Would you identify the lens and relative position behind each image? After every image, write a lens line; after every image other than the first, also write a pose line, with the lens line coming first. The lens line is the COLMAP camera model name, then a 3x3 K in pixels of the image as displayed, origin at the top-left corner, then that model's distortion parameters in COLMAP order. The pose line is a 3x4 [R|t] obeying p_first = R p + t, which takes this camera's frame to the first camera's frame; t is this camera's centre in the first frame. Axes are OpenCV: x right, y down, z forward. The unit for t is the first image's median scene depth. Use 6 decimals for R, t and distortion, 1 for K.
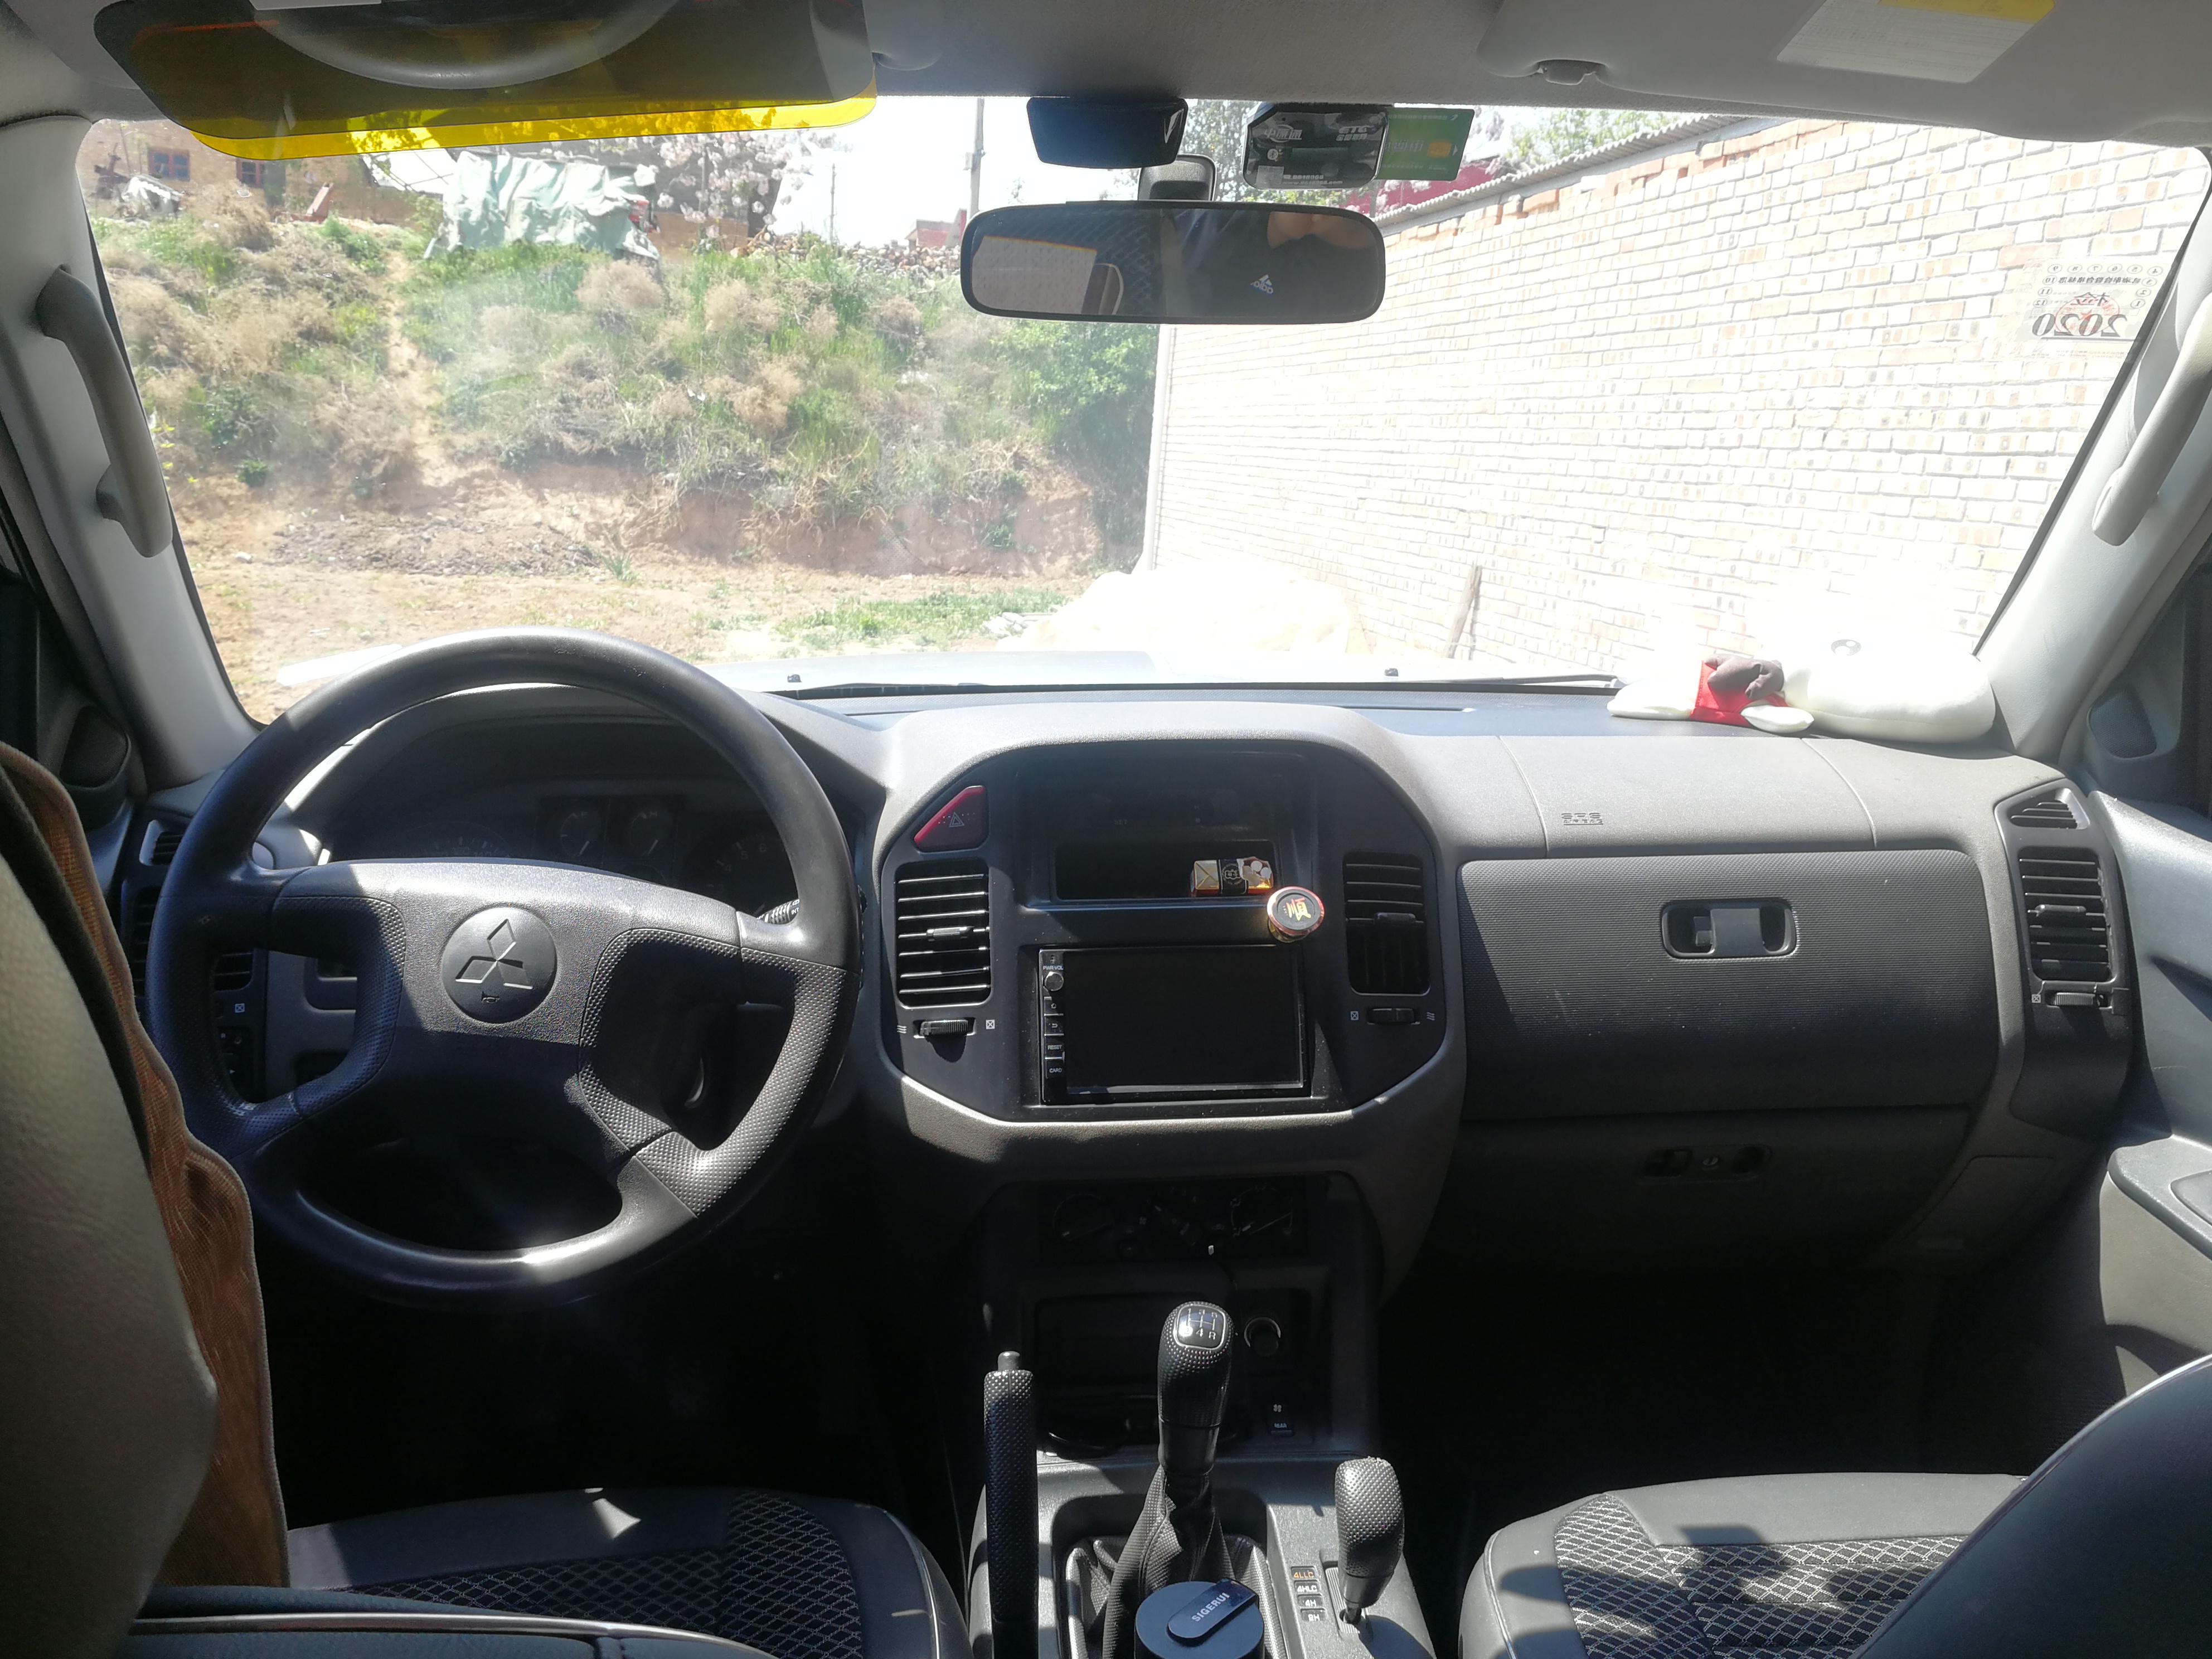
lens RADIAL K [[1790.3, 0, 1102.1], [0, 1790.3, 824.6], [0, 0, 1]] dist [-0.004883, -0.014388]
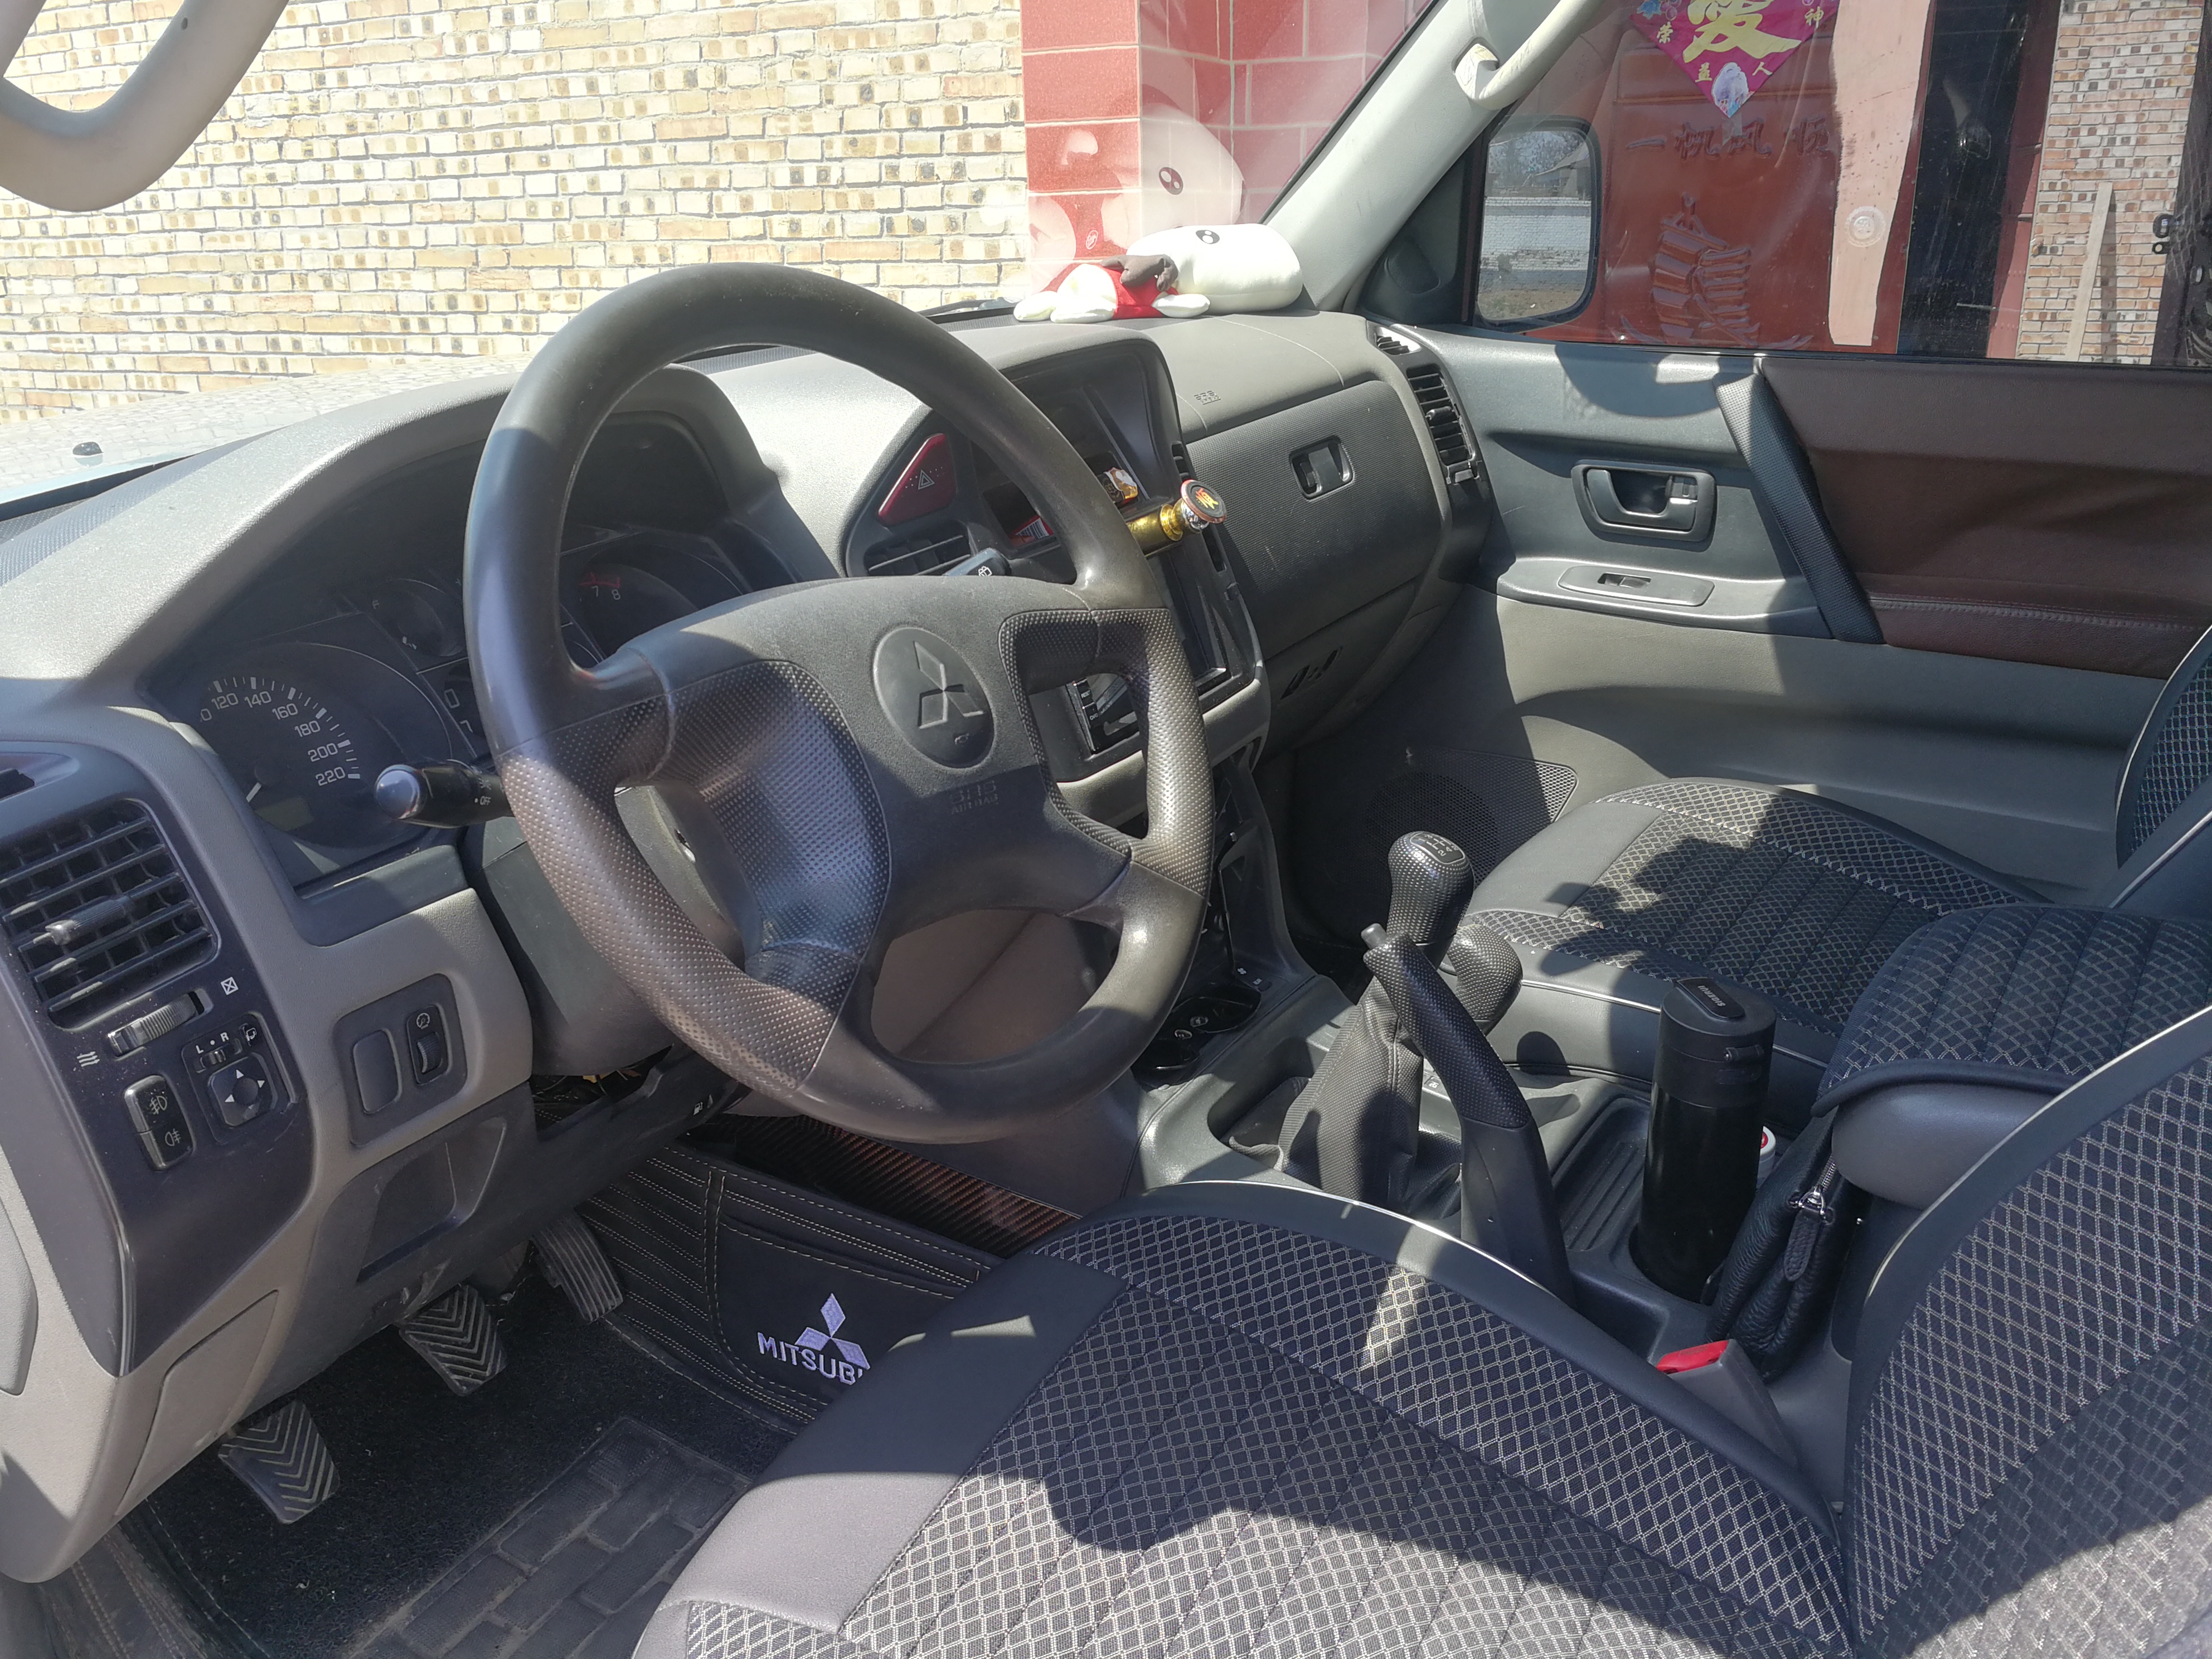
lens RADIAL K [[1790.3, 0, 1091.3], [0, 1790.3, 814.8], [0, 0, 1]] dist [-0.004883, -0.014388]
pose [[0.608028, -0.314876, 0.728804, -0.601945], [0.216656, 0.948952, 0.229238, -0.025055], [-0.763782, 0.018517, 0.645209, 0.312158]]
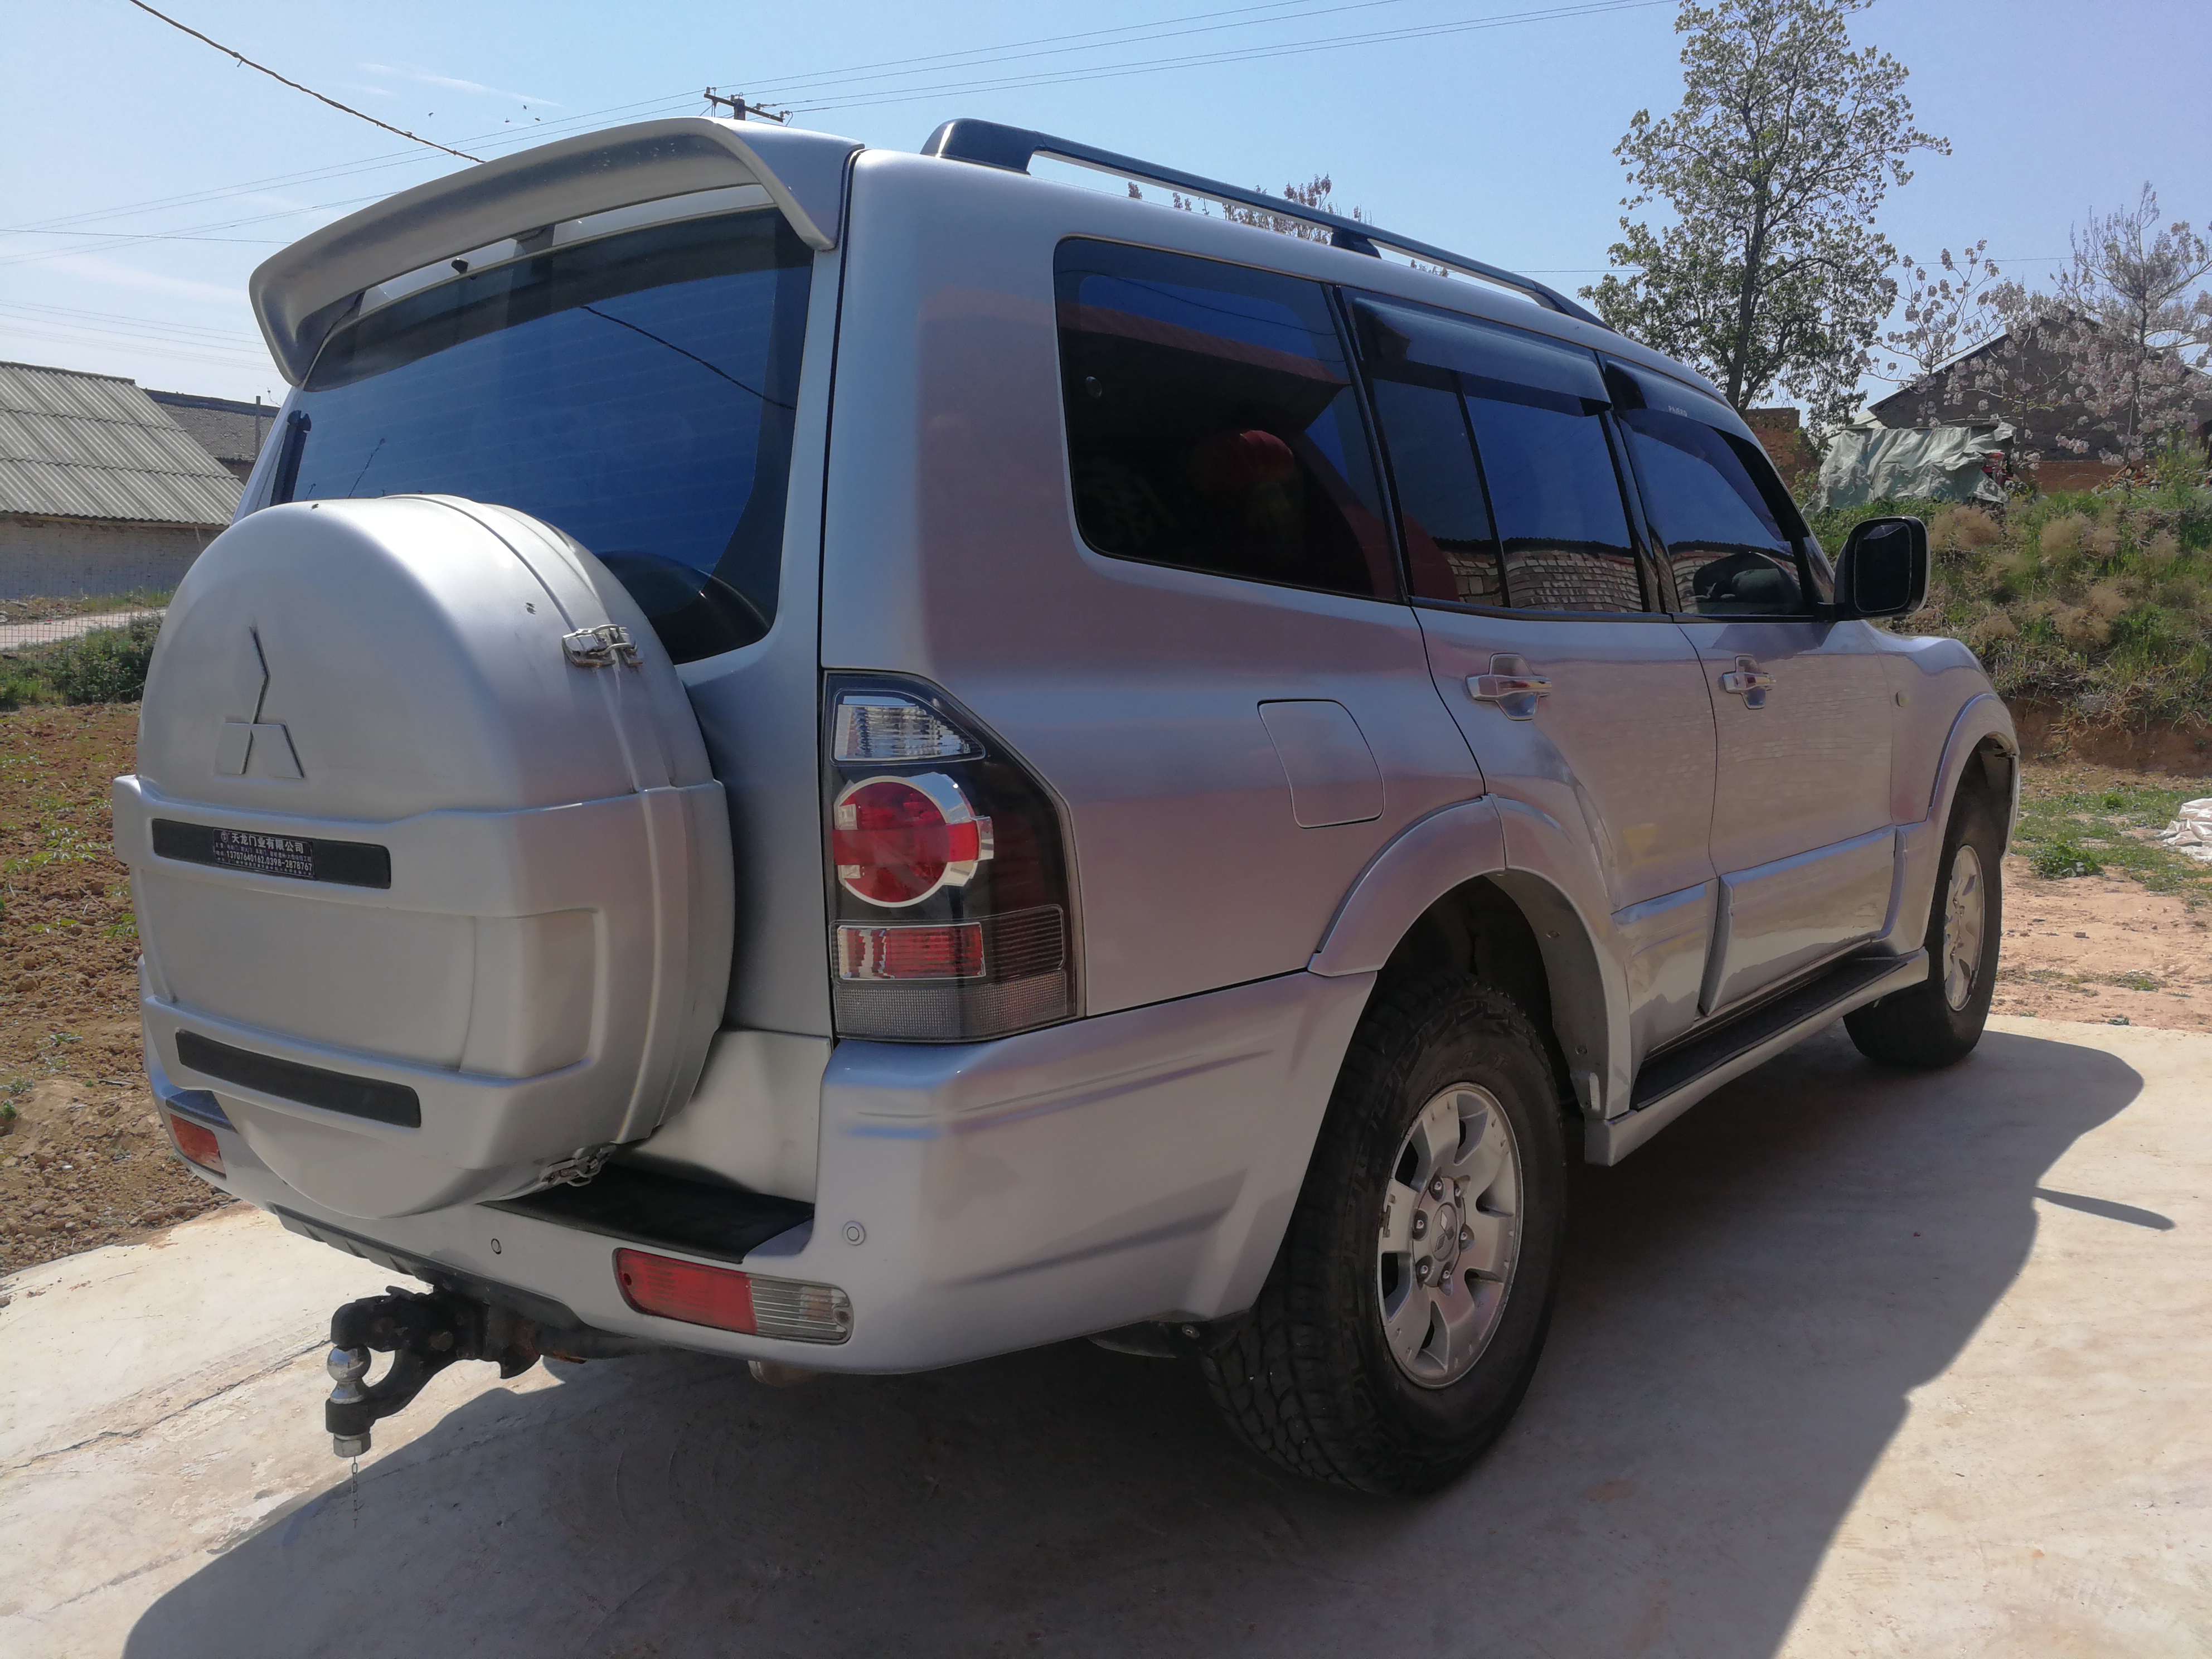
lens RADIAL K [[1790.3, 0, 1107.5], [0, 1790.3, 830.5], [0, 0, 1]] dist [-0.004883, -0.014388]
pose [[0.719058, 0.027686, -0.694399, 0.129599], [-0.125937, 0.987854, -0.091023, 0.059475], [0.683444, 0.152902, 0.713810, -0.151519]]
